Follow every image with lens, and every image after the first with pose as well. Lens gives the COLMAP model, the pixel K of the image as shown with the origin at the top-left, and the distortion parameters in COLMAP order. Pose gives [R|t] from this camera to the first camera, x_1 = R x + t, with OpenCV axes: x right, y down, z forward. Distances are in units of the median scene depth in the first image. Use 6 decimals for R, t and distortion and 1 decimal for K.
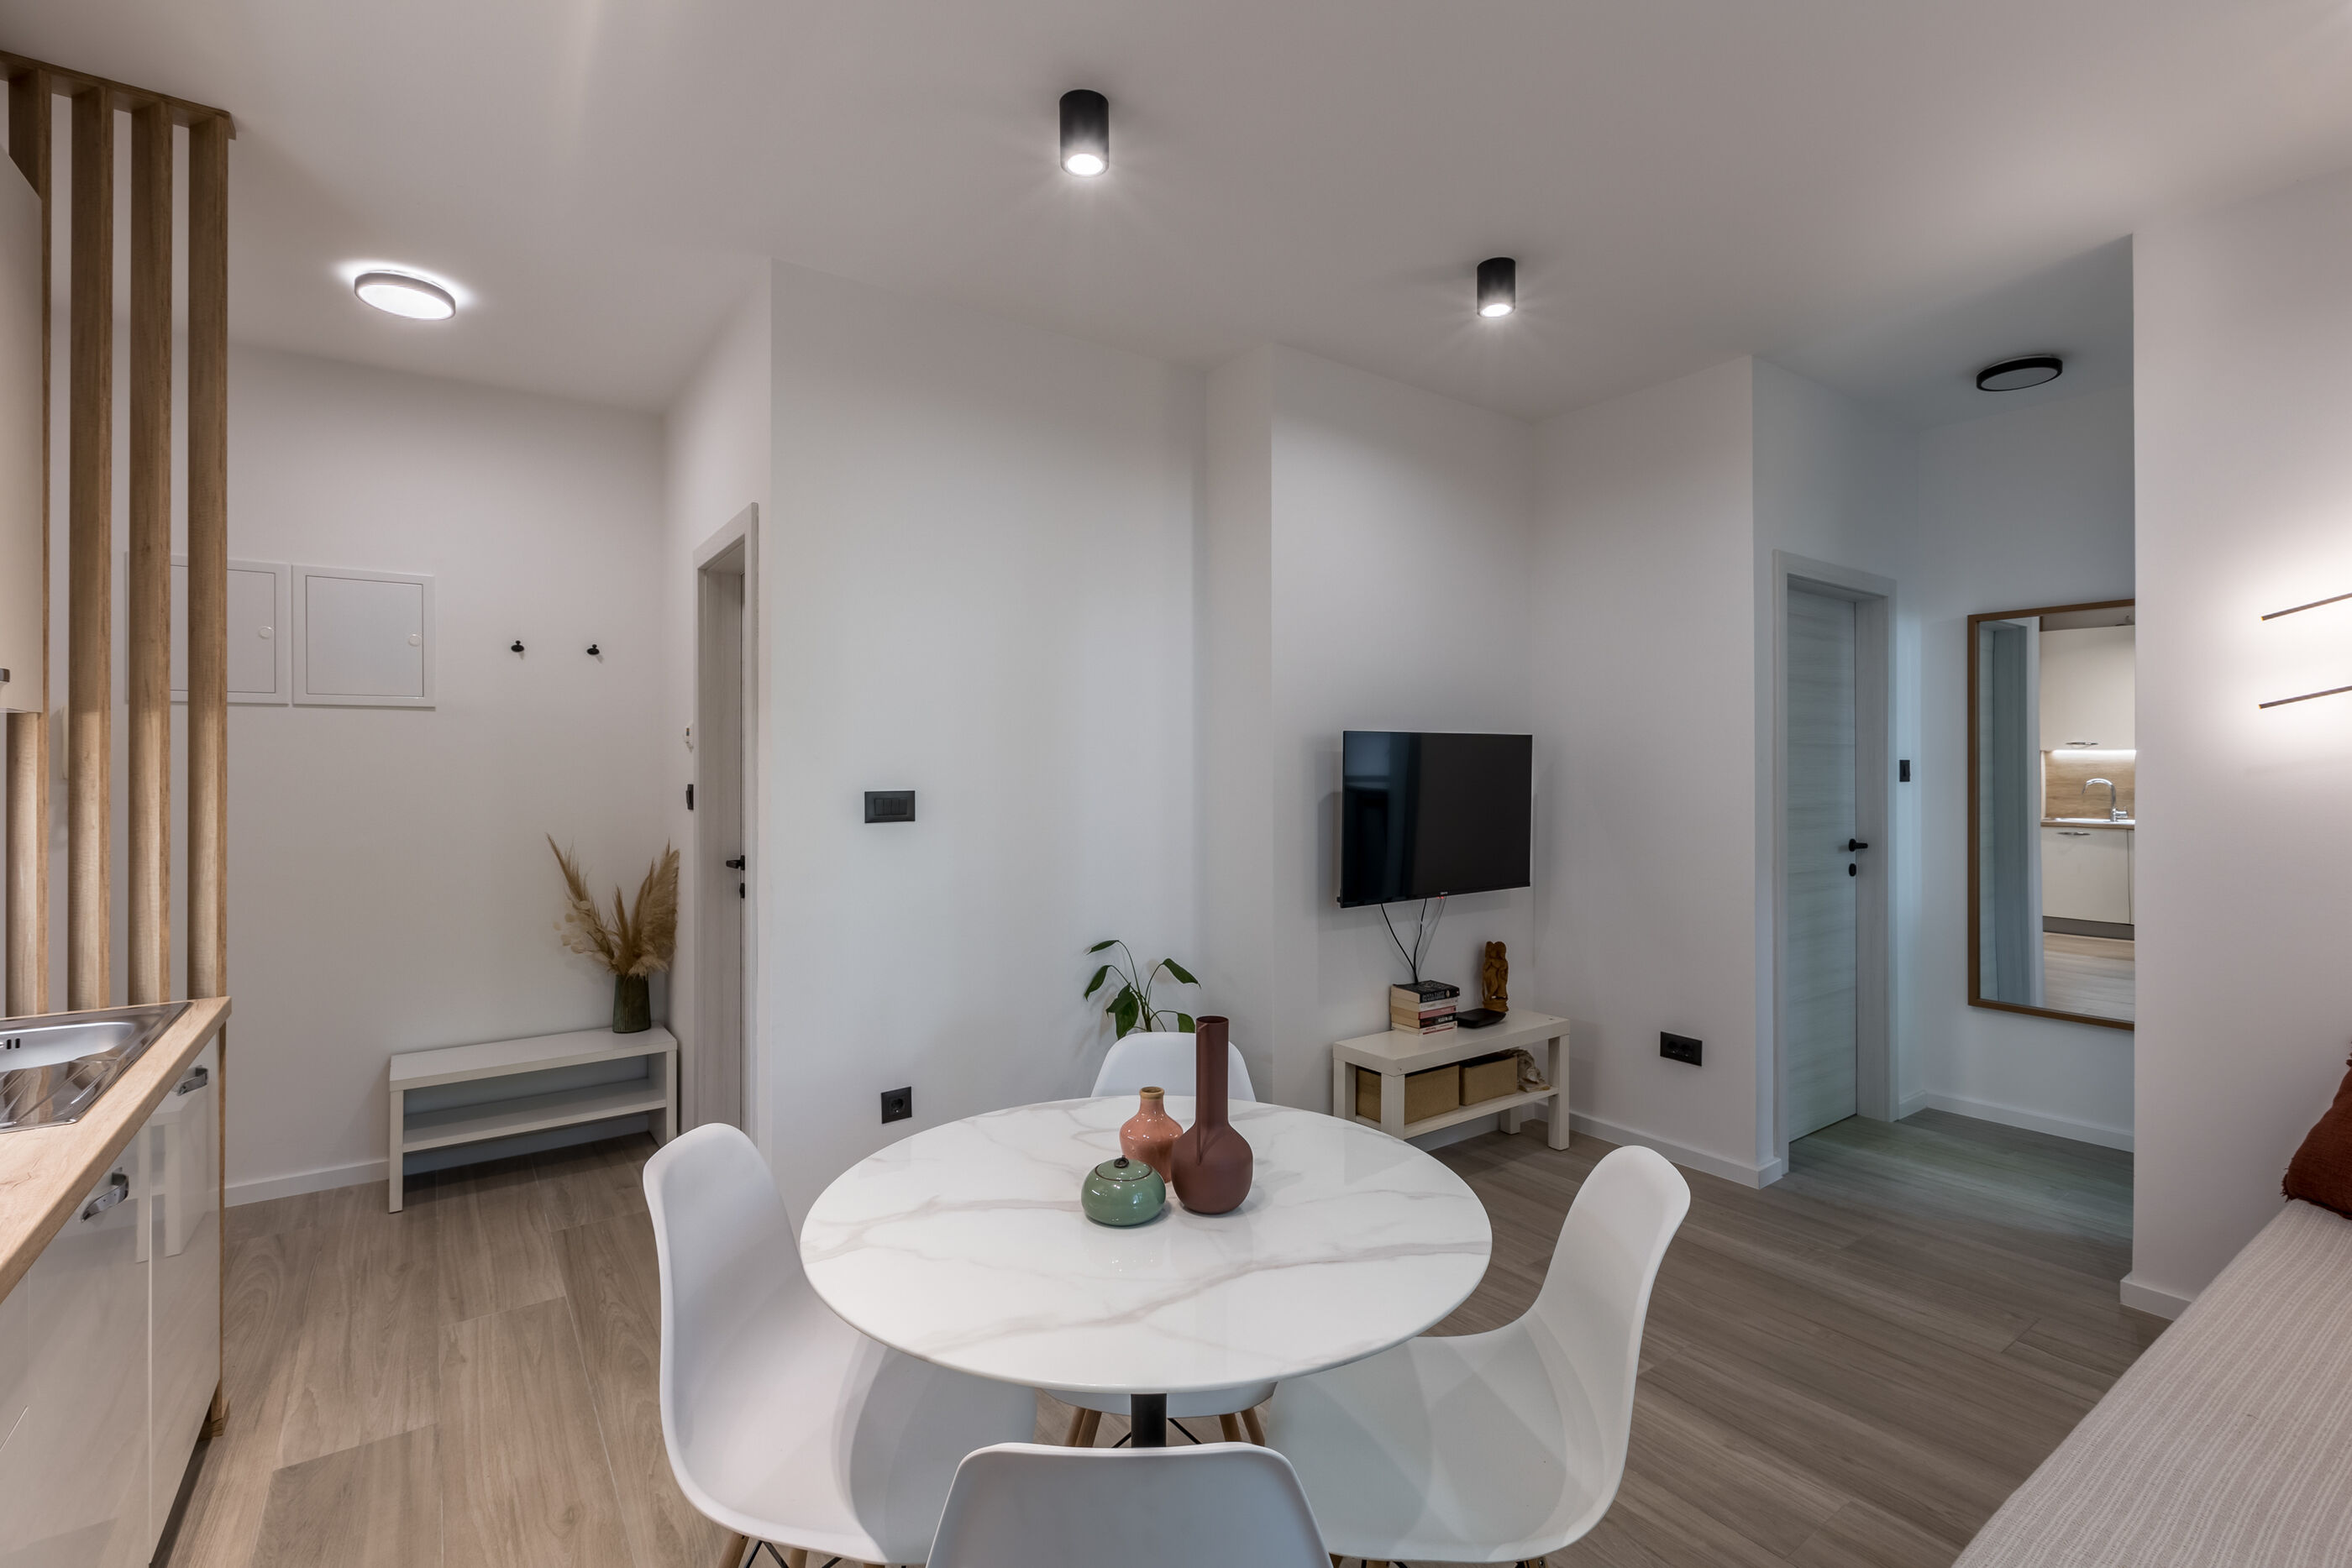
lens RADIAL K [[1059.4, 0, 1169.9], [0, 1059.4, 761.7], [0, 0, 1]] dist [0.001978, 0.000128]
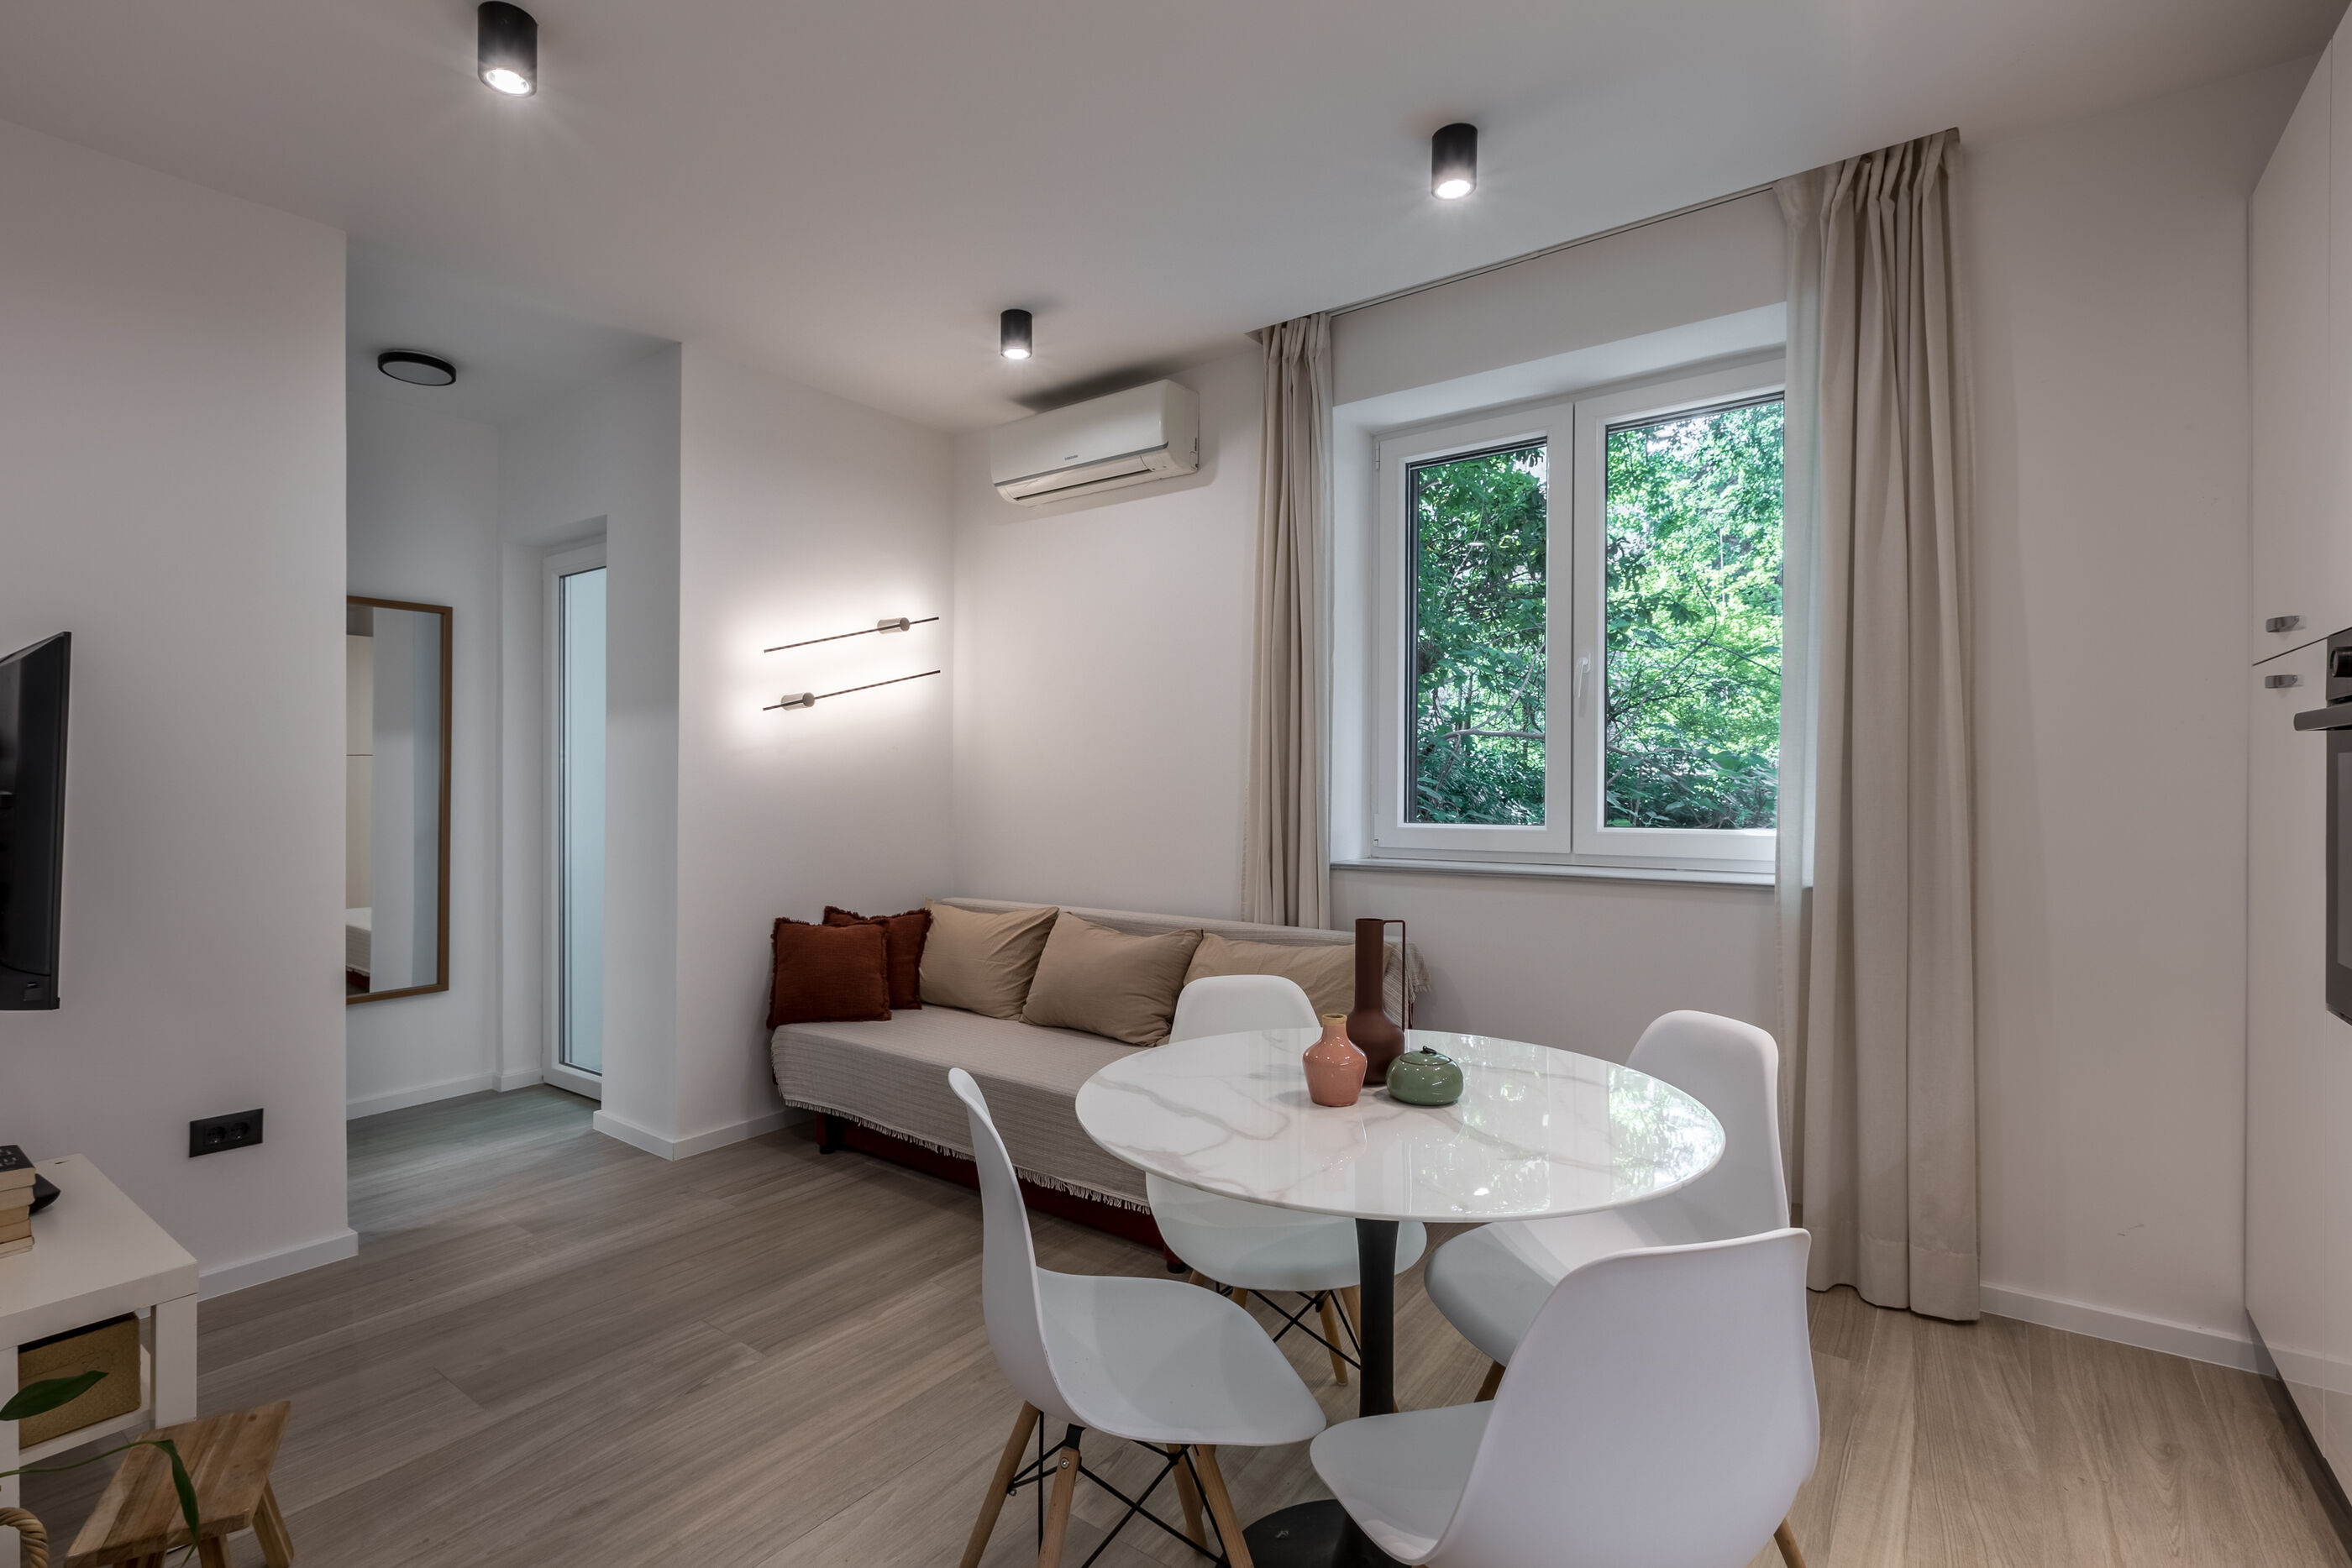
lens RADIAL K [[1089.8, 0, 1134.3], [0, 1089.8, 797.6], [0, 0, 1]] dist [-0.000376, -0.000512]
pose [[-0.295225, -0.009407, 0.955381, -0.642293], [0.003460, 0.999934, 0.010915, 0.058957], [-0.955421, 0.006528, -0.295173, 1.000555]]
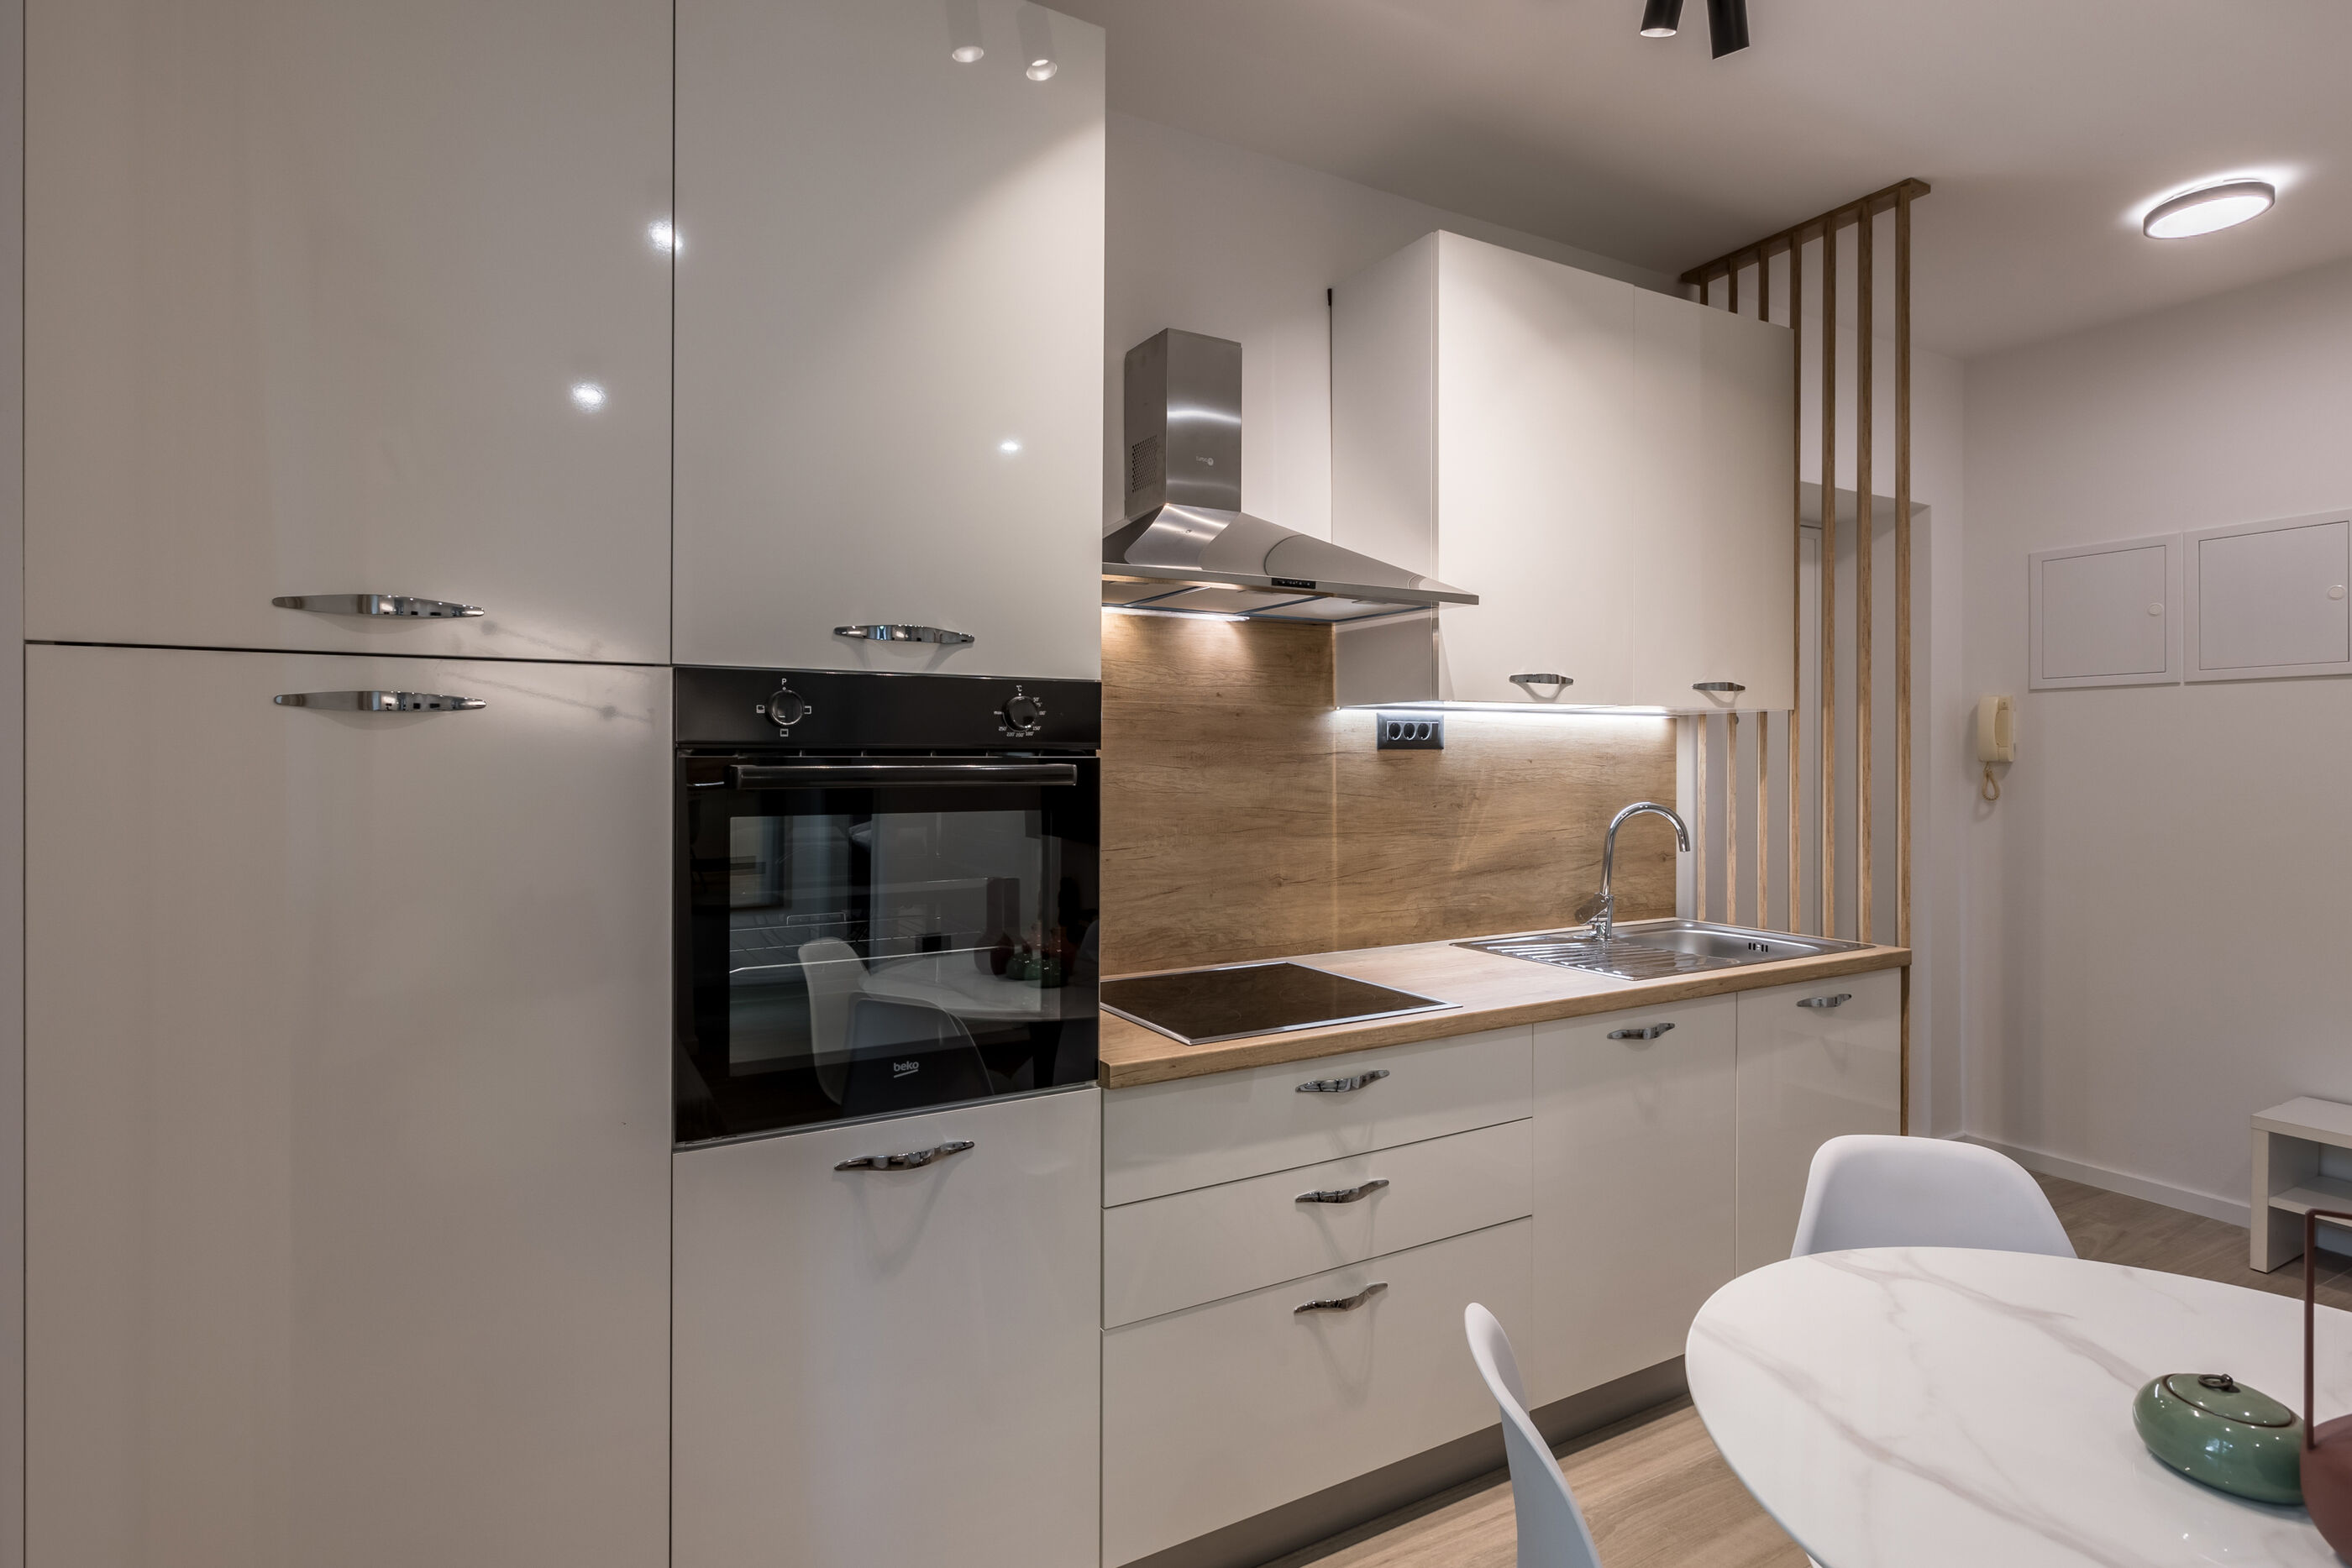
lens RADIAL K [[1132.5, 0, 1095.5], [0, 1132.5, 757.7], [0, 0, 1]] dist [-0.000379, -0.000028]
pose [[-0.127988, 0.003592, -0.991769, 0.427744], [0.004459, 0.999985, 0.003046, 0.004738], [0.991766, -0.004032, -0.128002, 0.268703]]
